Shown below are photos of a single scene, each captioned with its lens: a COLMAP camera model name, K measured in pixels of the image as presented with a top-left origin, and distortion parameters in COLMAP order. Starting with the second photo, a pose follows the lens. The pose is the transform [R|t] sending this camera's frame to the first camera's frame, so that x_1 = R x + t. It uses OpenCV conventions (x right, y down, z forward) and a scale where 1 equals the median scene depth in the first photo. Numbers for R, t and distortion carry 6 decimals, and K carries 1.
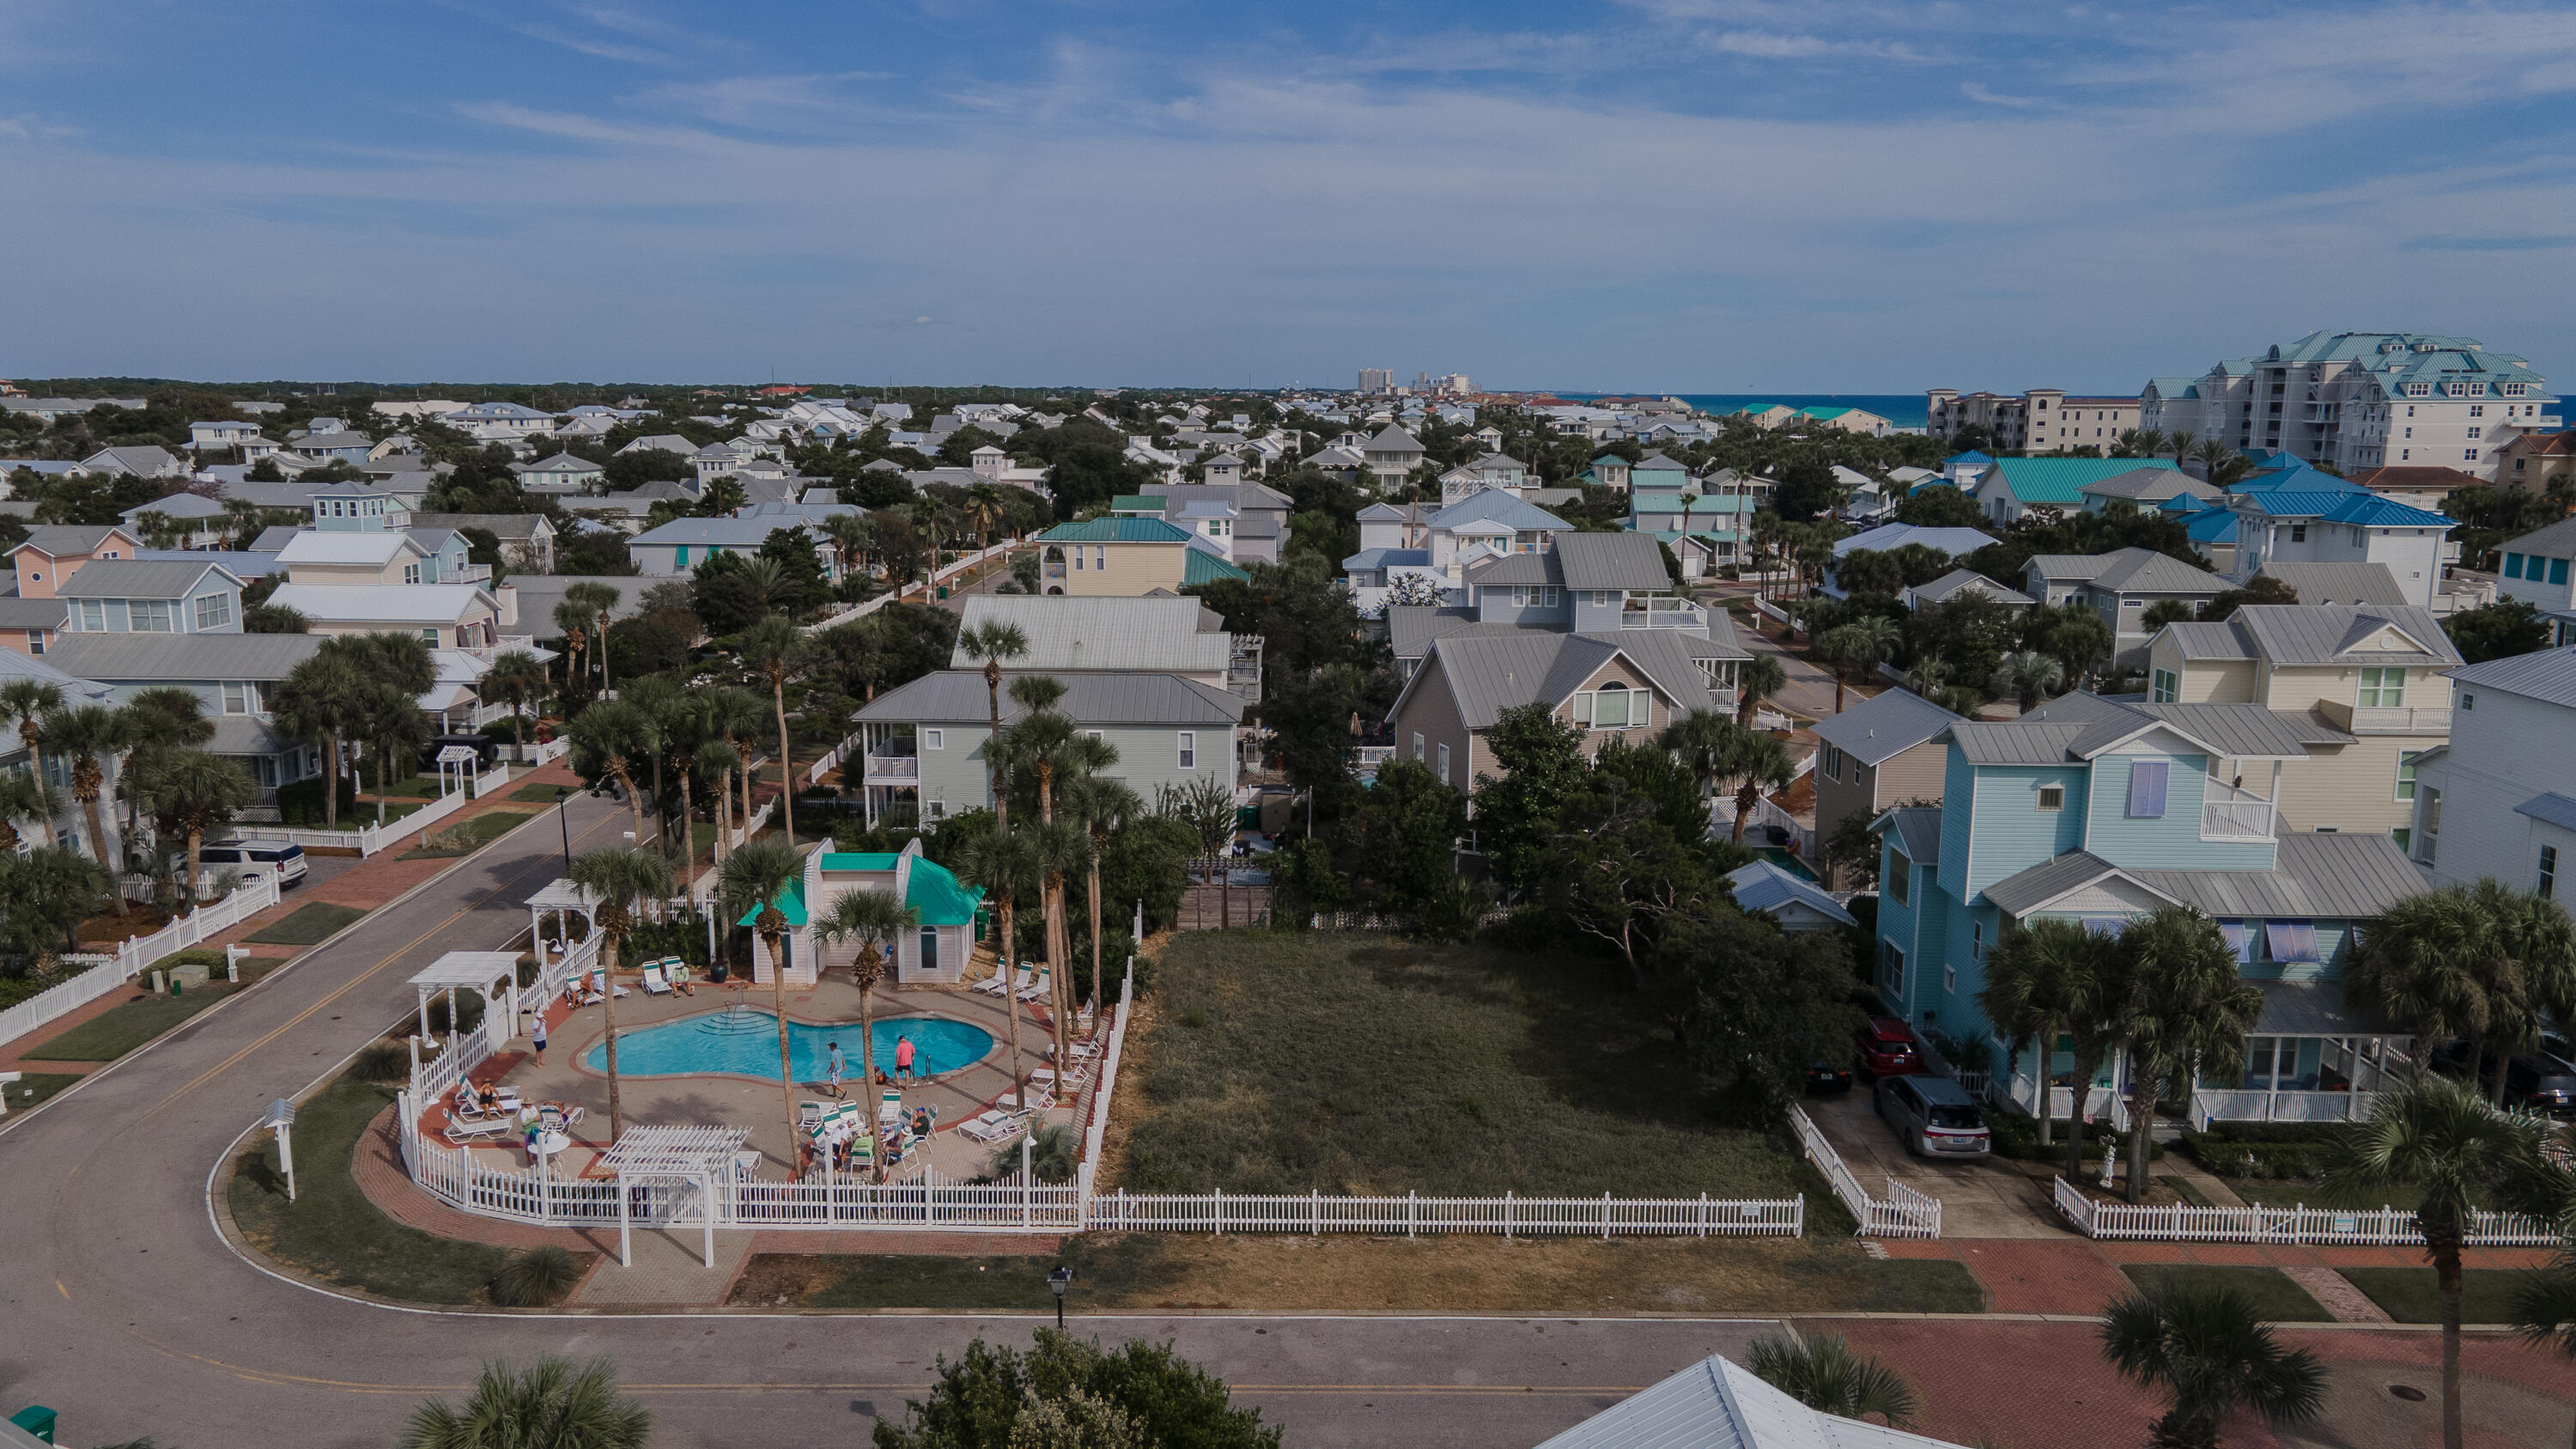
lens RADIAL K [[1890.1, 0, 1288.0], [0, 1890.1, 724.5], [0, 0, 1]] dist [0.032319, 0.004396]
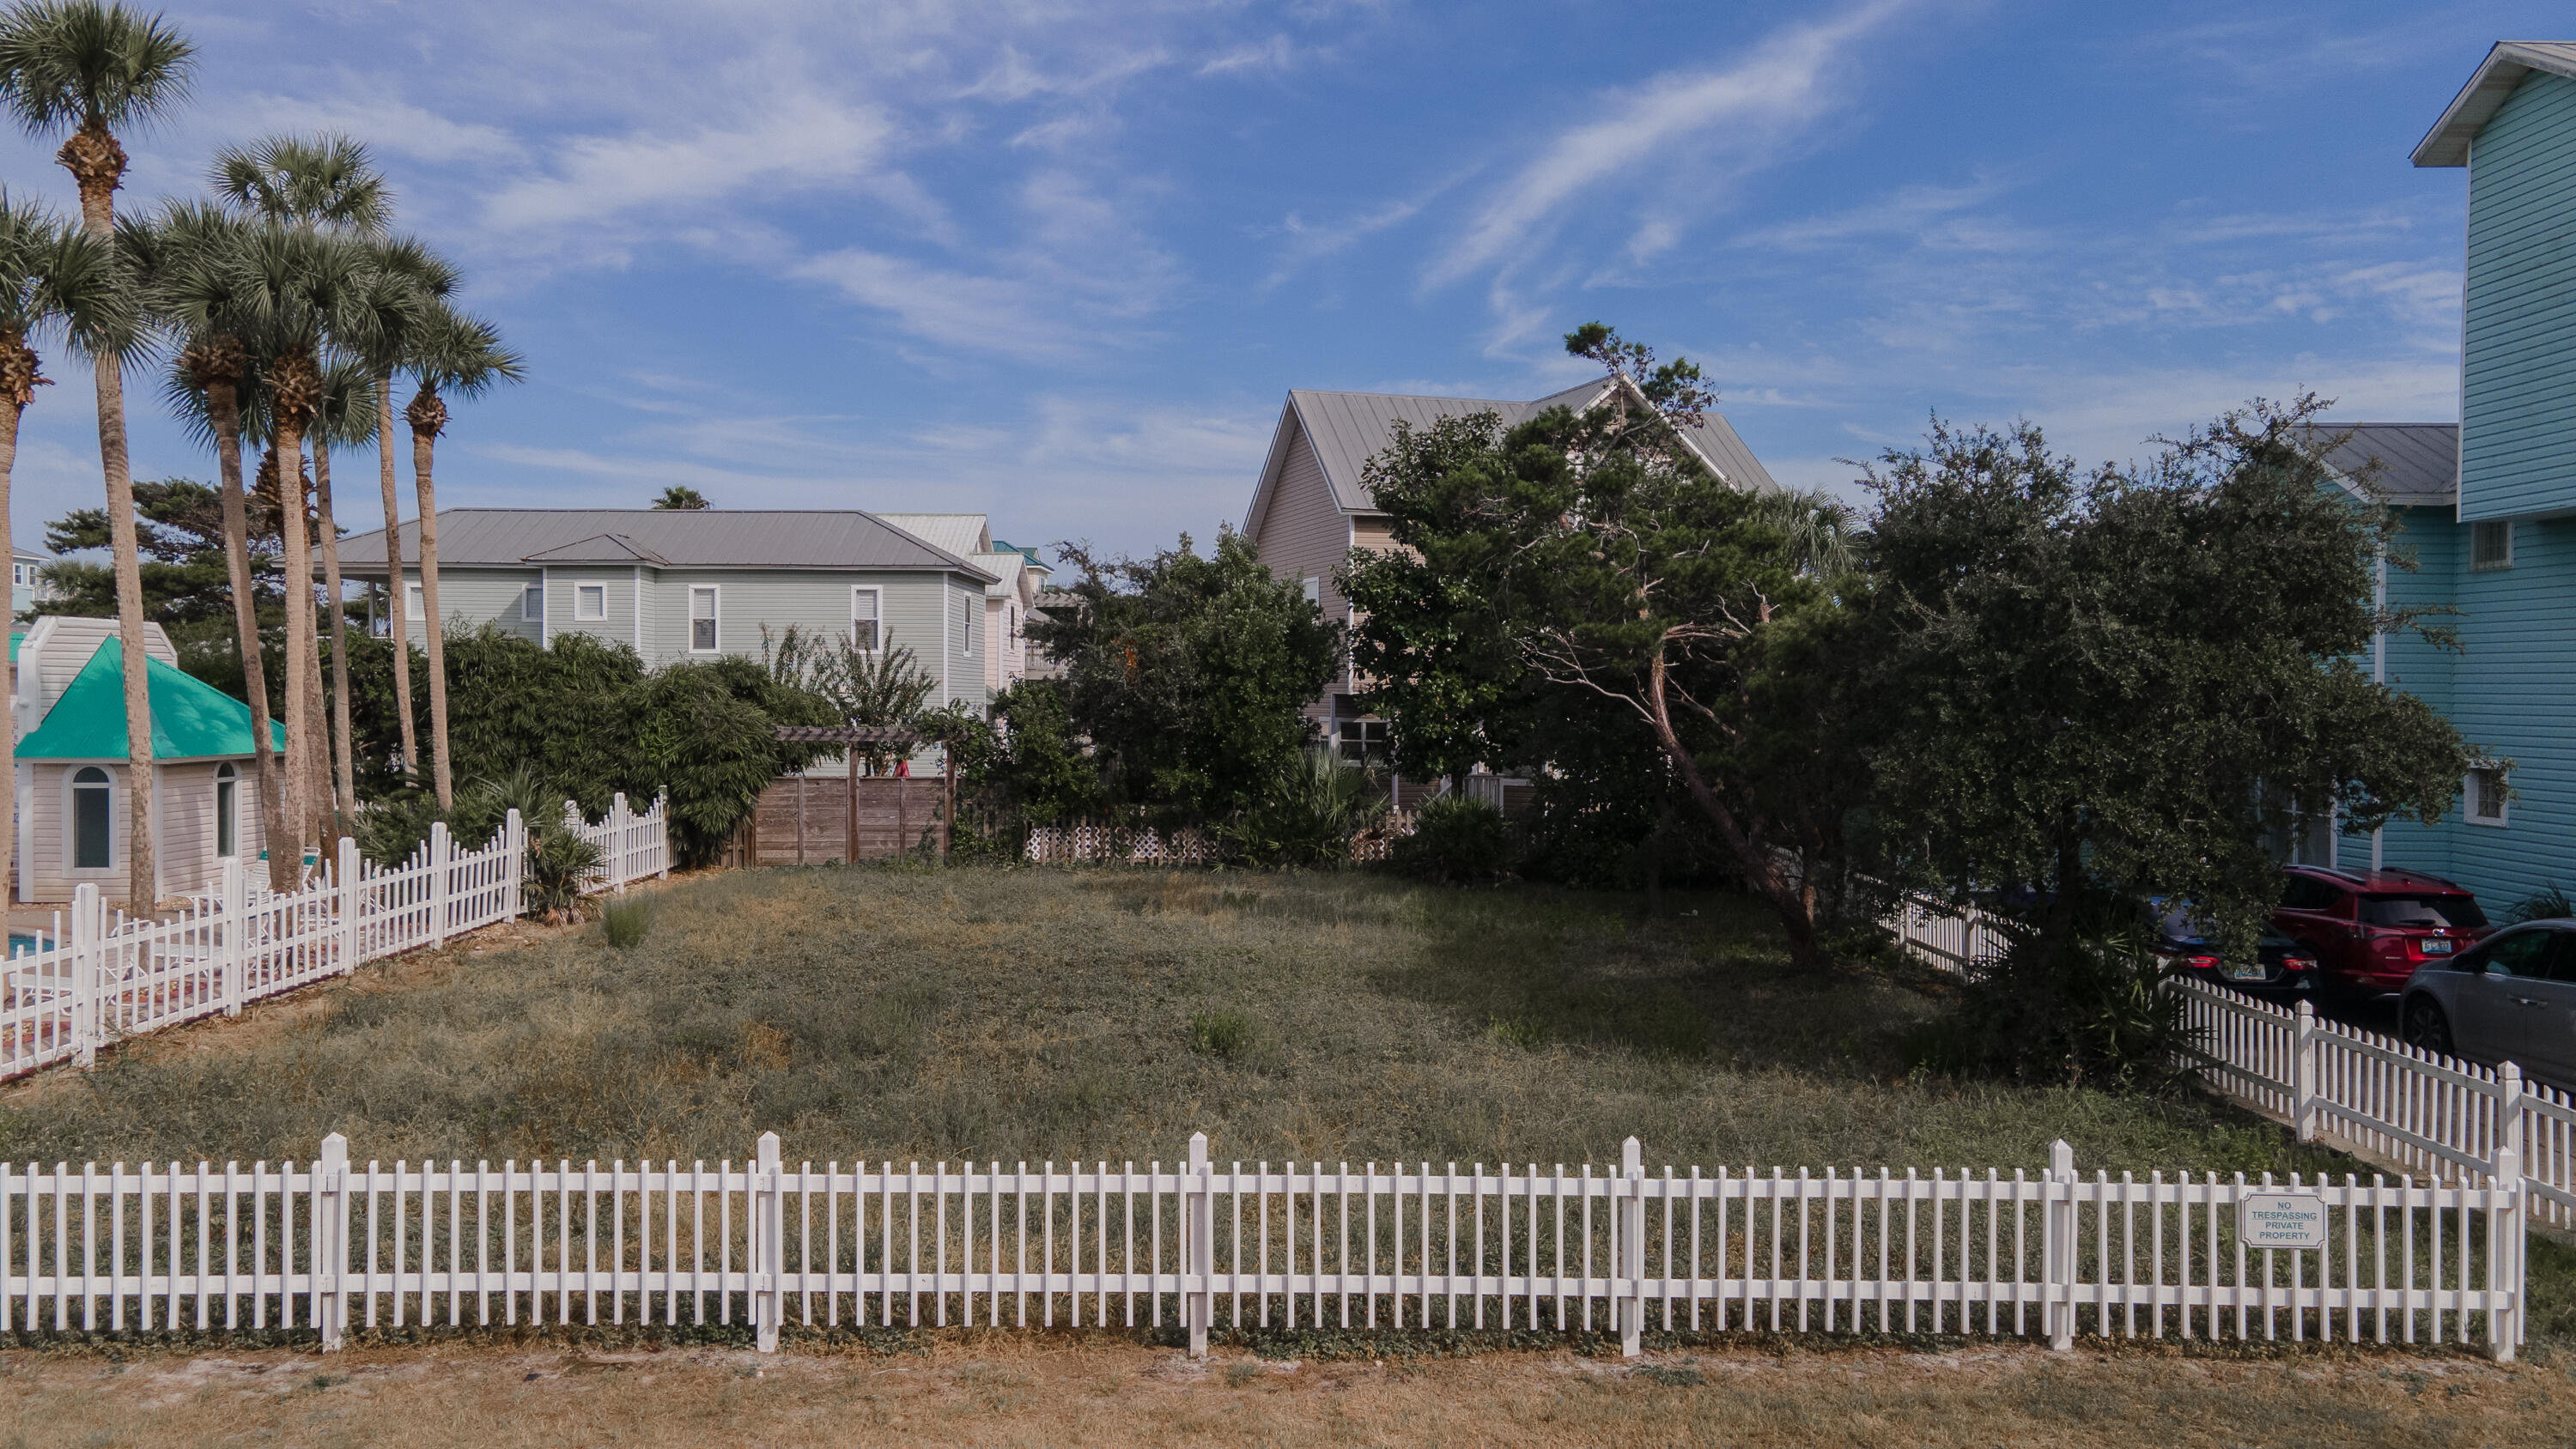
lens RADIAL K [[1876.9, 0, 1288.0], [0, 1876.9, 724.5], [0, 0, 1]] dist [0.065343, -0.039943]
pose [[0.999988, -0.003384, -0.003450, 0.091969], [0.002786, 0.987024, -0.160551, 0.167446], [0.003949, 0.160539, 0.987022, 0.550554]]
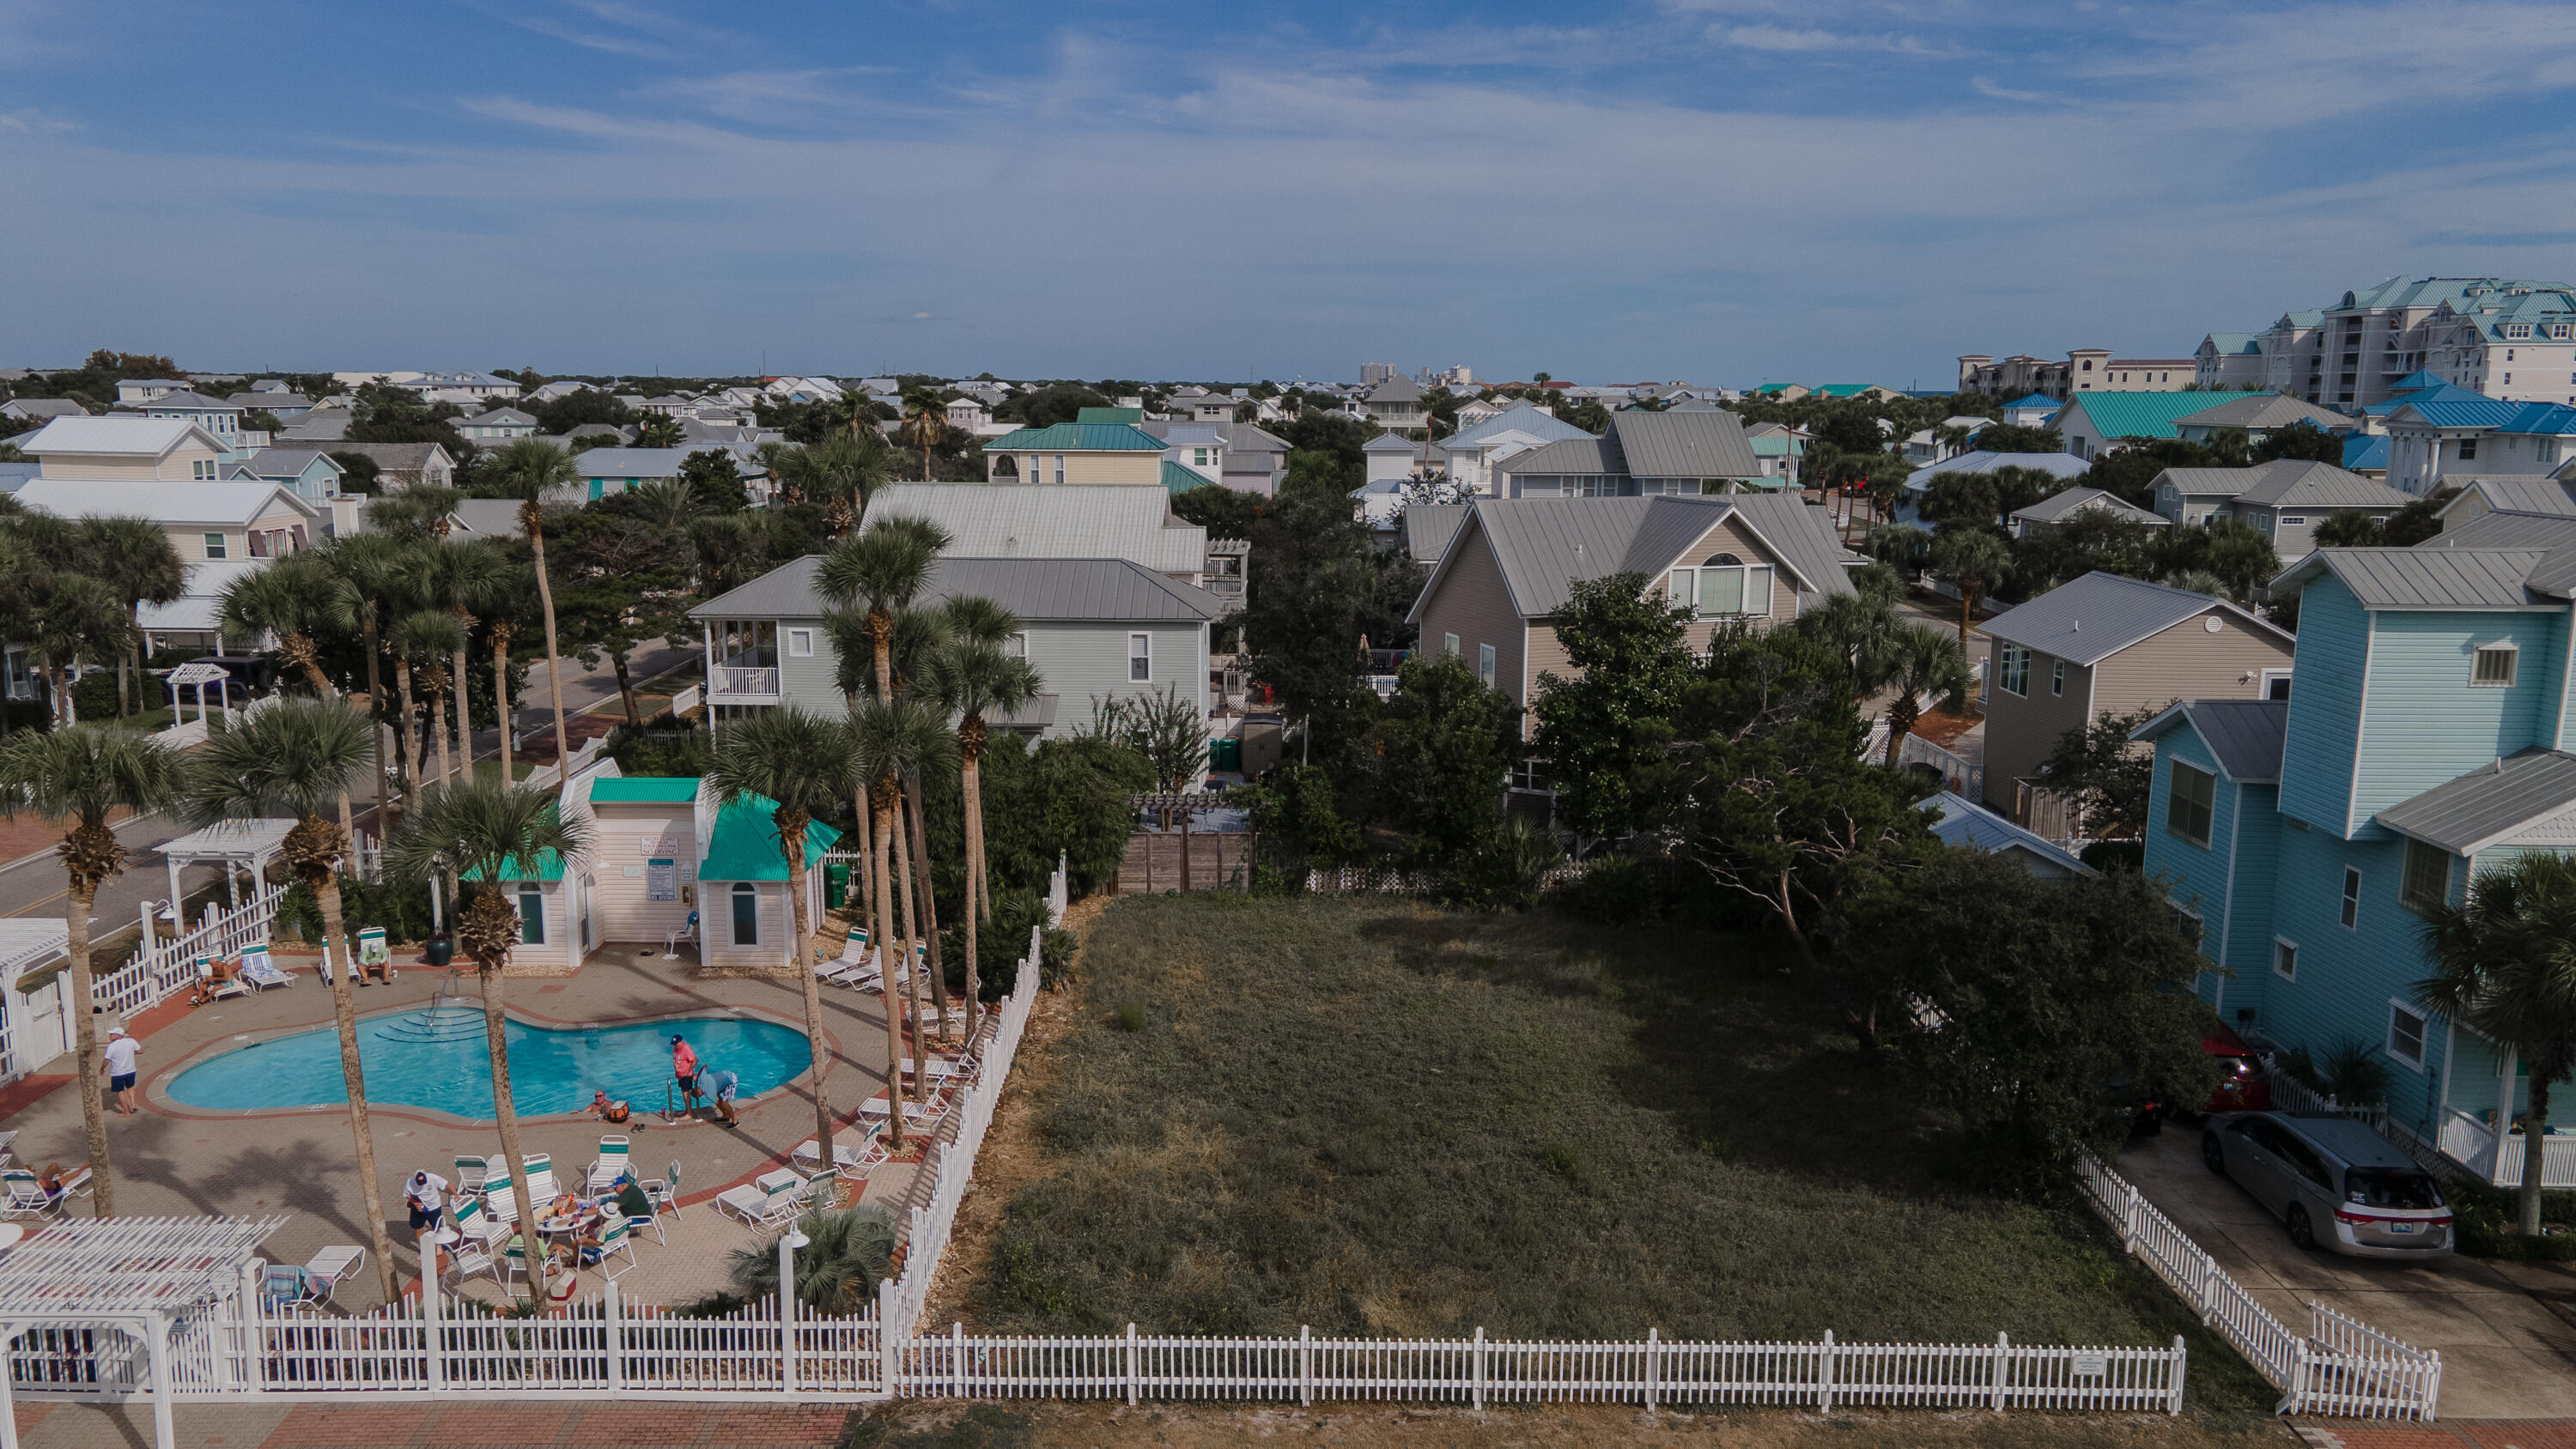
lens RADIAL K [[1890.1, 0, 1288.0], [0, 1890.1, 724.5], [0, 0, 1]] dist [0.032319, 0.004396]
pose [[0.999999, 0.000350, -0.001162, 0.006916], [-0.000348, 0.999998, 0.001714, 0.048010], [0.001163, -0.001714, 0.999998, 0.314829]]
